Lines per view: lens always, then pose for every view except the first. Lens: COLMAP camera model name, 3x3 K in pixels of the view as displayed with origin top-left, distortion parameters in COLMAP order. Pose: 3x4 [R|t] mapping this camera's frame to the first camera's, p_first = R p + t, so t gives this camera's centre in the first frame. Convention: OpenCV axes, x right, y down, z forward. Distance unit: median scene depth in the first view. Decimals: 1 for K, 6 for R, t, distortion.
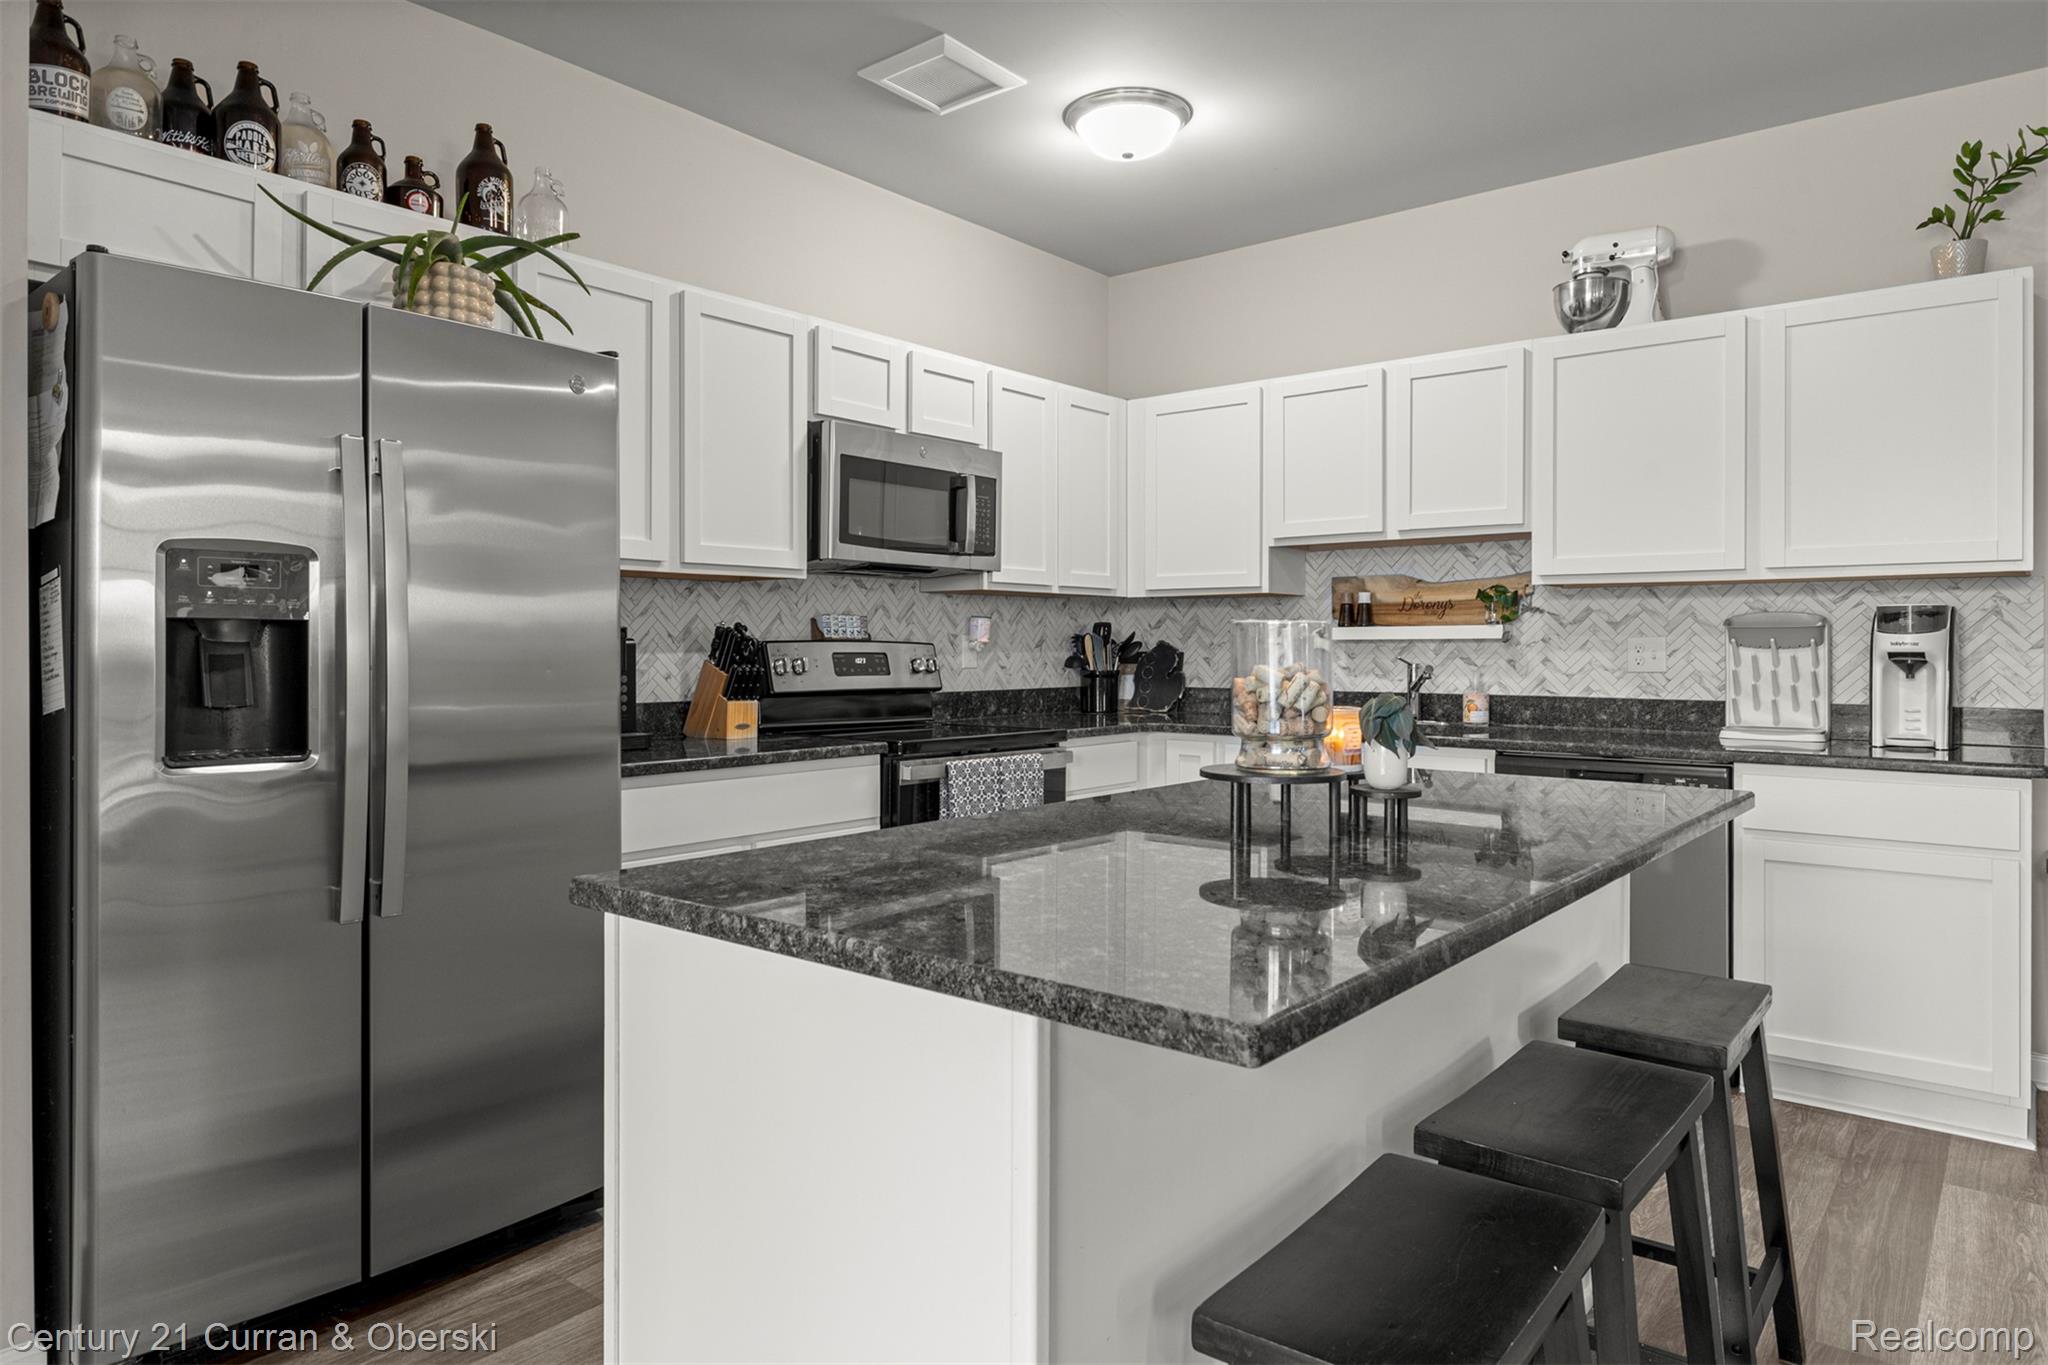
lens RADIAL K [[1252.3, 0, 1030.0], [0, 1252.3, 649.5], [0, 0, 1]] dist [0.006975, -0.001063]
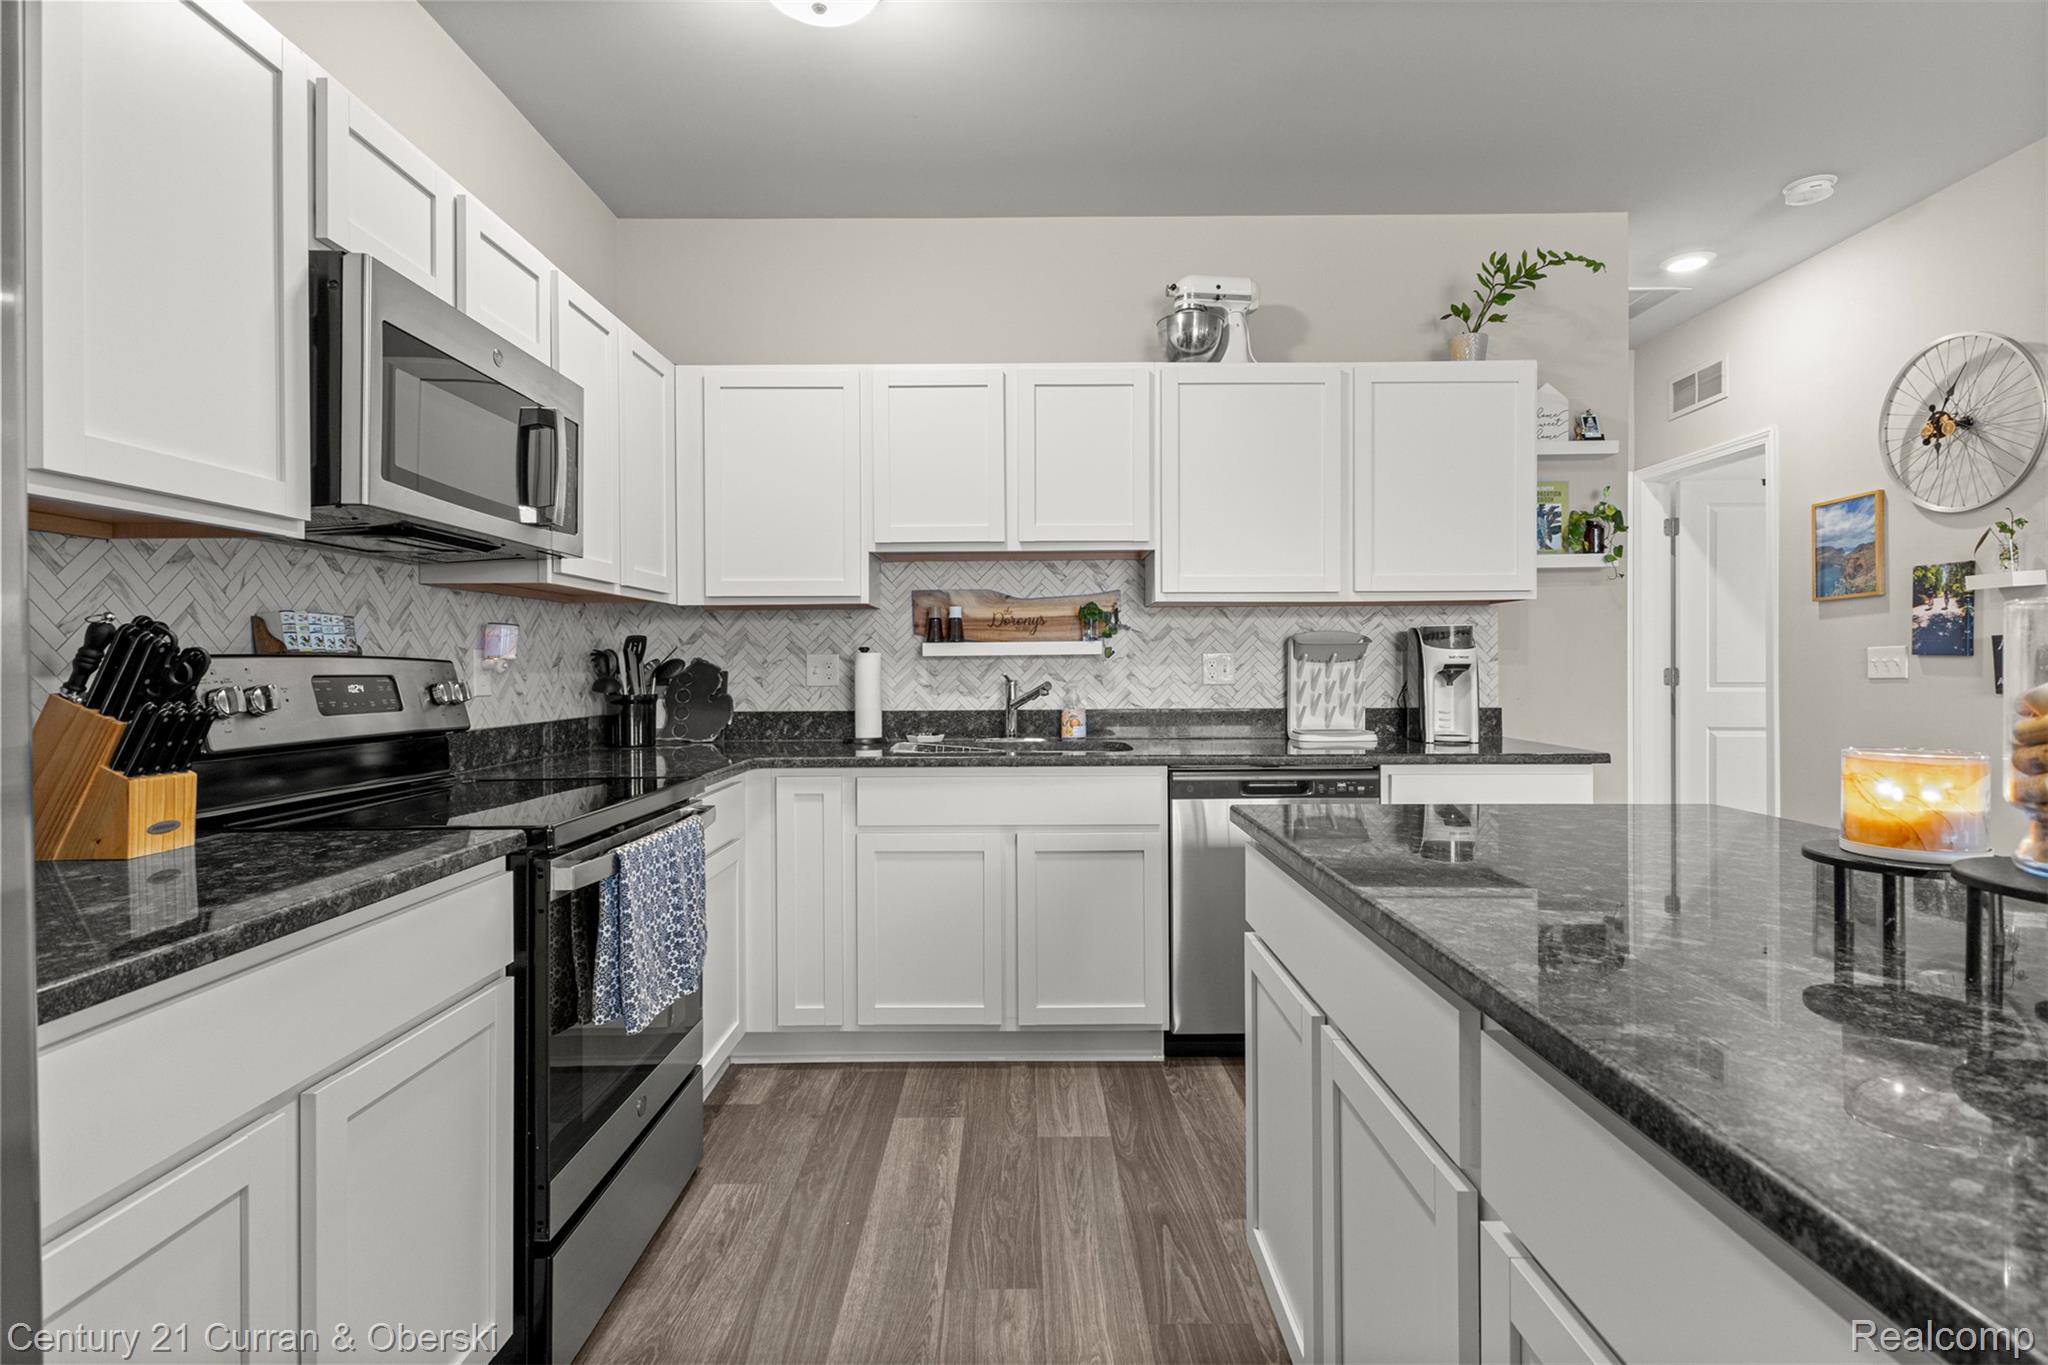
lens RADIAL K [[991.5, 0, 1027.1], [0, 991.5, 664.9], [0, 0, 1]] dist [0.014346, -0.000137]
pose [[0.776723, -0.005044, 0.629822, -0.192731], [0.008458, 0.999961, -0.002423, 0.001376], [-0.629785, 0.007209, 0.776736, 0.433118]]
